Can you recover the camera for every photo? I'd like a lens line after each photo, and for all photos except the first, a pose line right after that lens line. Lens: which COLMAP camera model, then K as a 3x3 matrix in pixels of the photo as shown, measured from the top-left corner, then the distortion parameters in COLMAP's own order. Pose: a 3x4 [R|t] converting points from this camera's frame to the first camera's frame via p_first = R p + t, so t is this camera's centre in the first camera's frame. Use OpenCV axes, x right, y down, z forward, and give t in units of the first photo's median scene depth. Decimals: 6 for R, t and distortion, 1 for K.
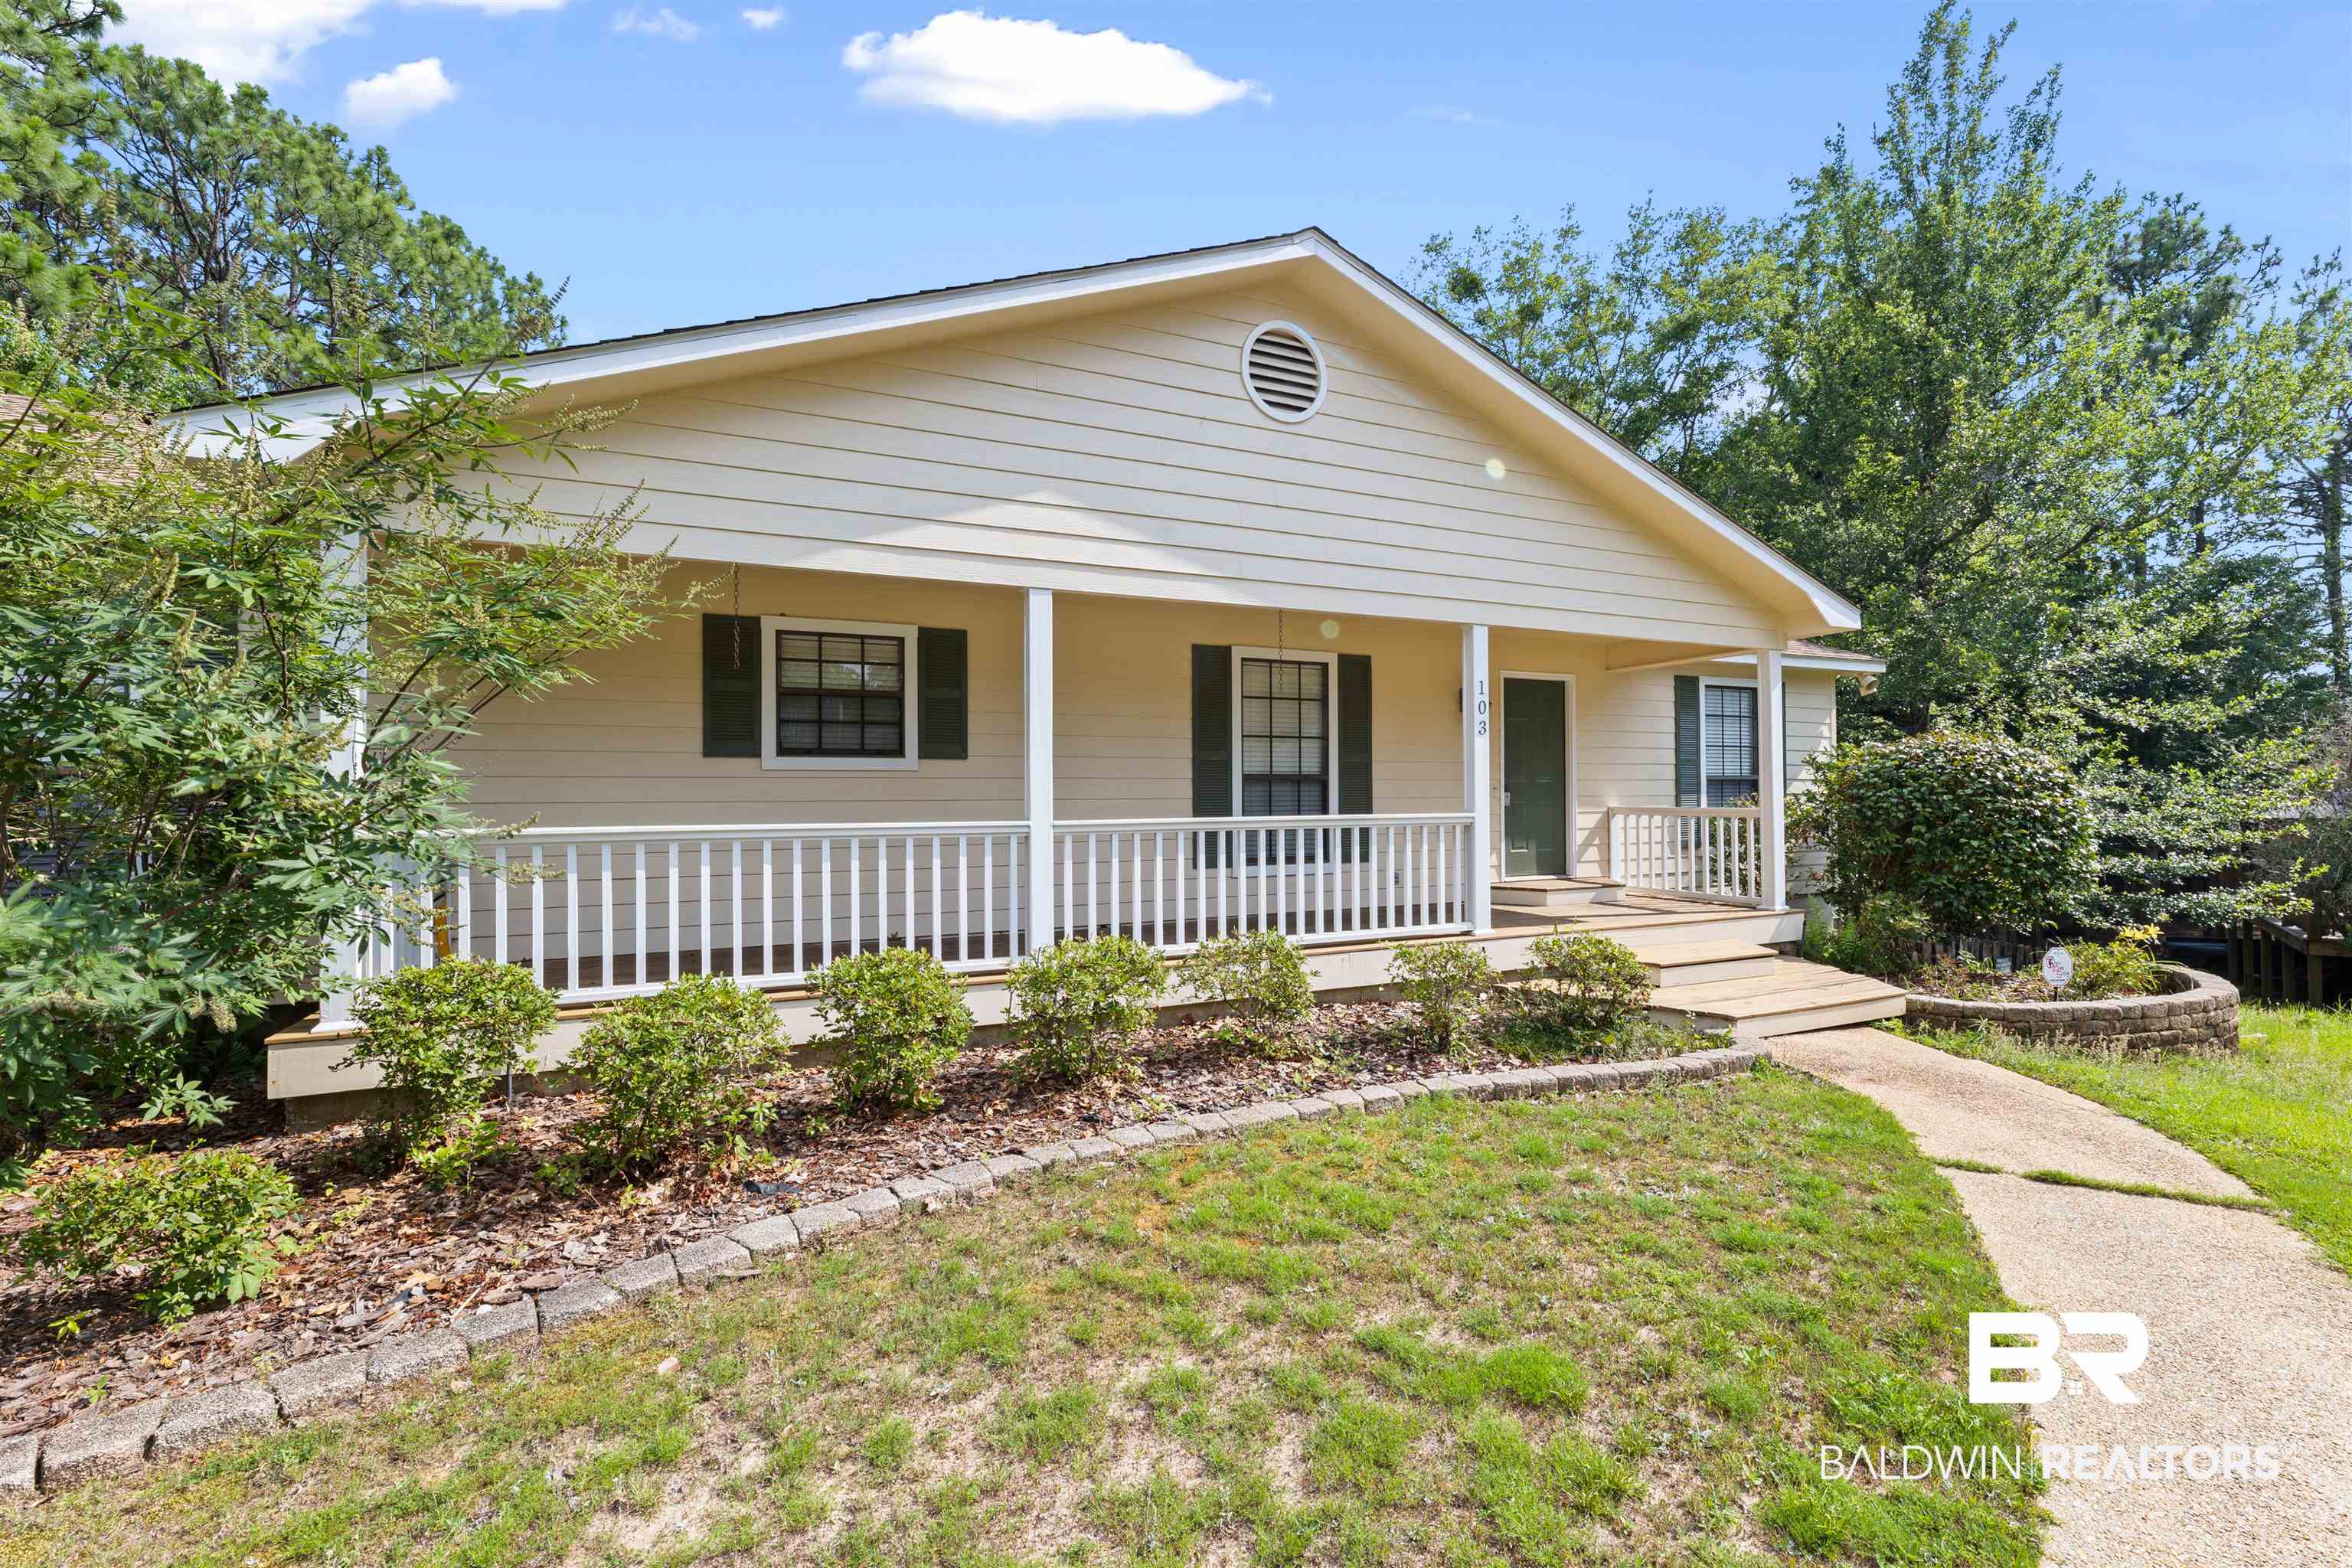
lens RADIAL K [[1000.4, 0, 1177.2], [0, 1000.4, 764.6], [0, 0, 1]] dist [-0.015867, 0.009269]
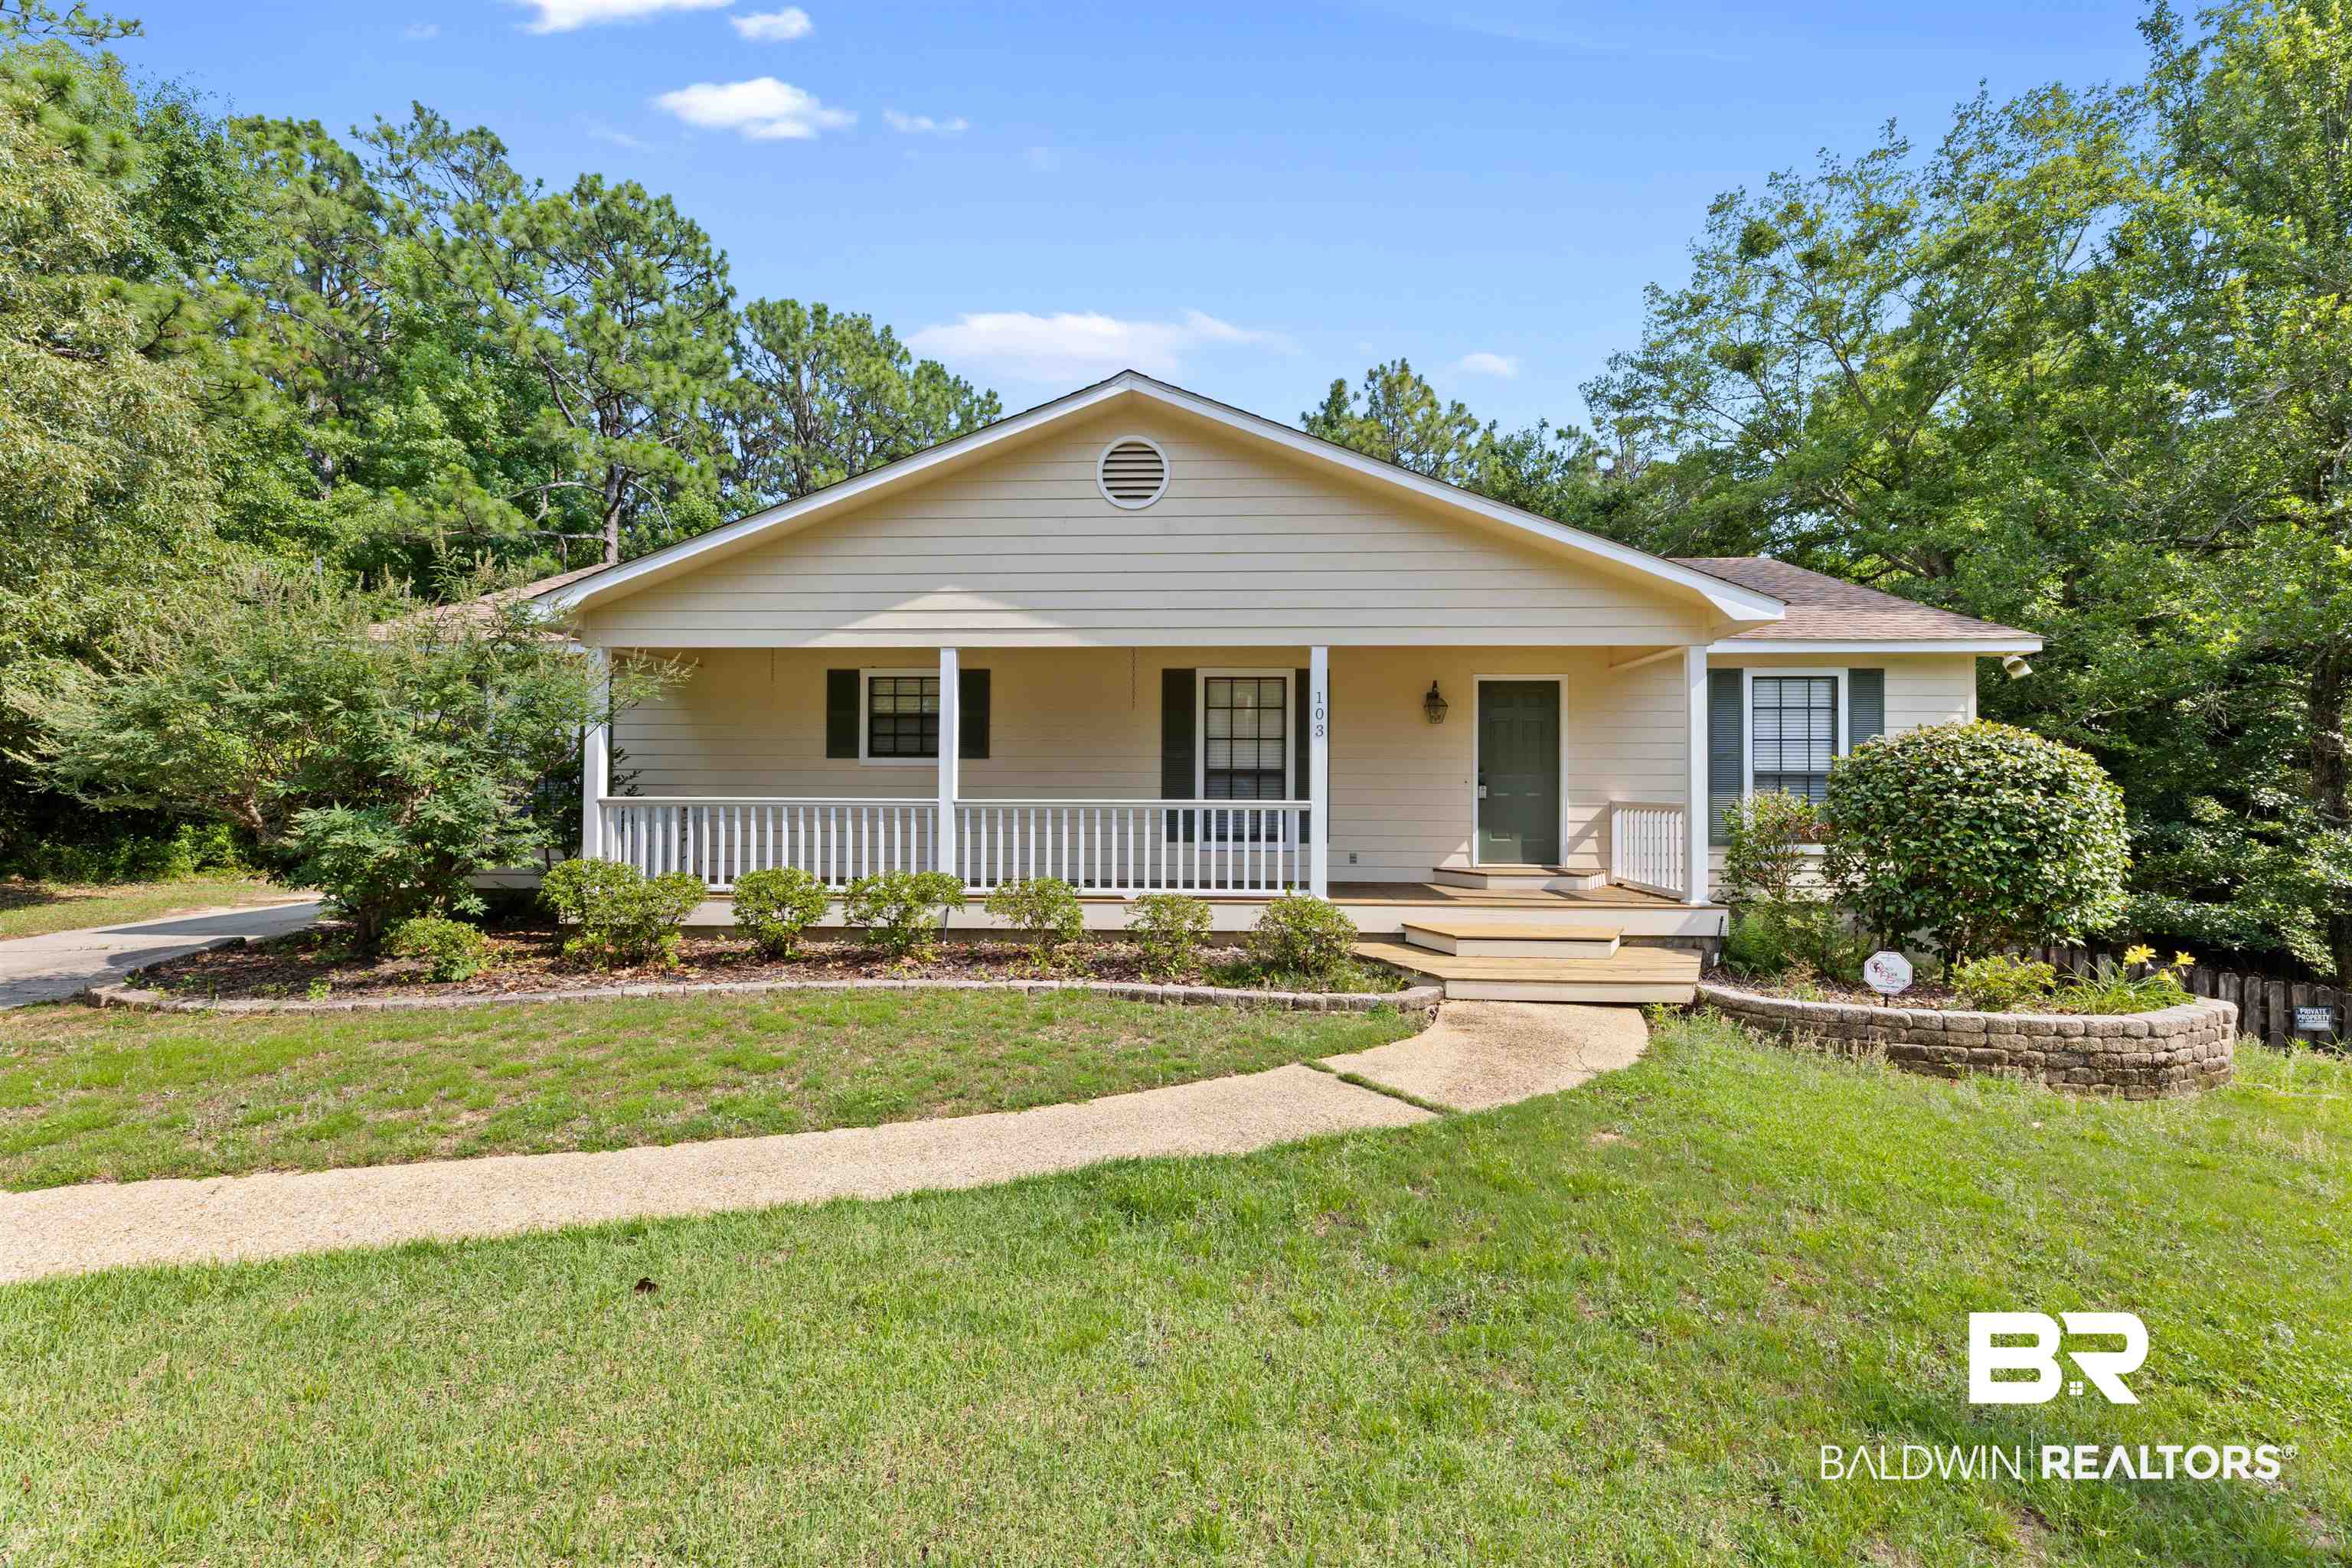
lens RADIAL K [[961.1, 0, 1170.4], [0, 961.1, 756.1], [0, 0, 1]] dist [0.000212, -0.000072]
pose [[0.890666, -0.005566, -0.454625, 0.598031], [0.003327, 0.999978, -0.005723, 0.000198], [0.454647, 0.003585, 0.890665, -0.110443]]
